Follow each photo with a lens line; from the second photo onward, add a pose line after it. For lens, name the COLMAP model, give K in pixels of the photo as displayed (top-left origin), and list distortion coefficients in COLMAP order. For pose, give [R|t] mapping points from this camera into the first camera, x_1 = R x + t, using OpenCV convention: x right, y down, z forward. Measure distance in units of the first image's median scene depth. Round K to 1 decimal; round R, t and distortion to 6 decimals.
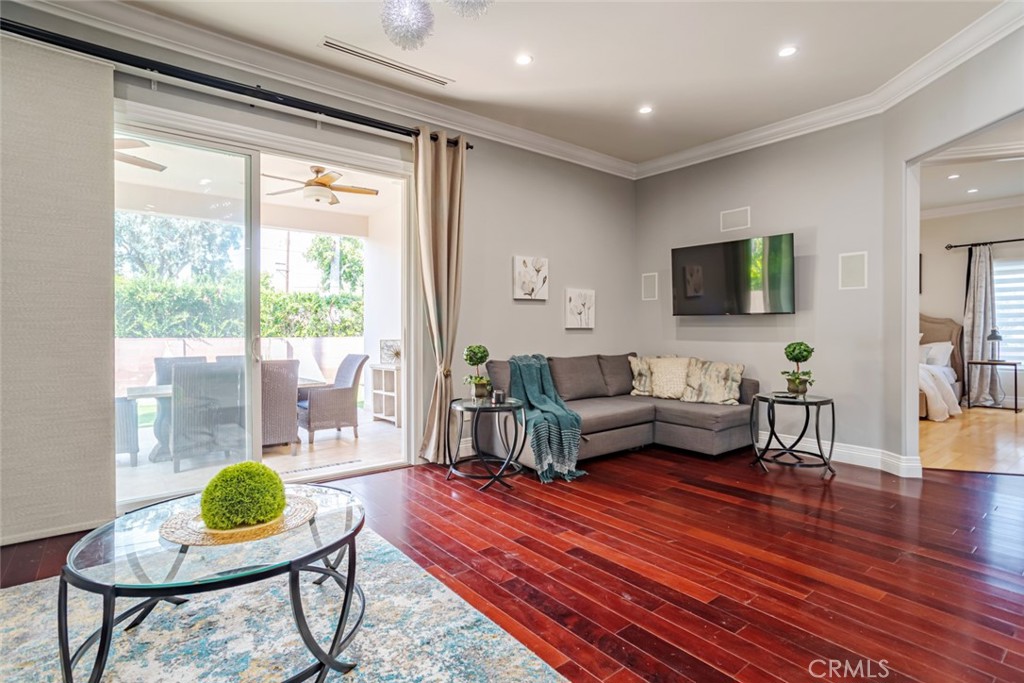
lens RADIAL K [[514.1, 0, 512.0], [0, 514.1, 341.5], [0, 0, 1]] dist [-0.055410, 0.058310]
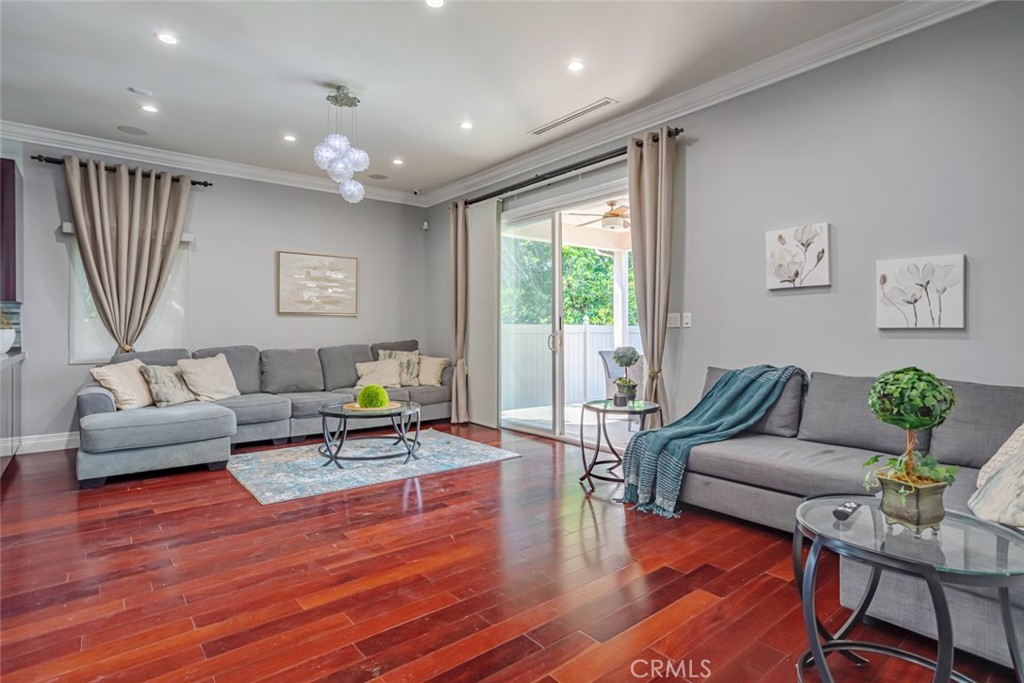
lens RADIAL K [[552.2, 0, 515.9], [0, 552.2, 332.9], [0, 0, 1]] dist [-0.025434, 0.021114]
pose [[-0.008678, 0.005688, -0.999946, 1.079778], [-0.026349, 0.999635, 0.005915, -0.020078], [0.999615, 0.026399, -0.008525, 0.860279]]
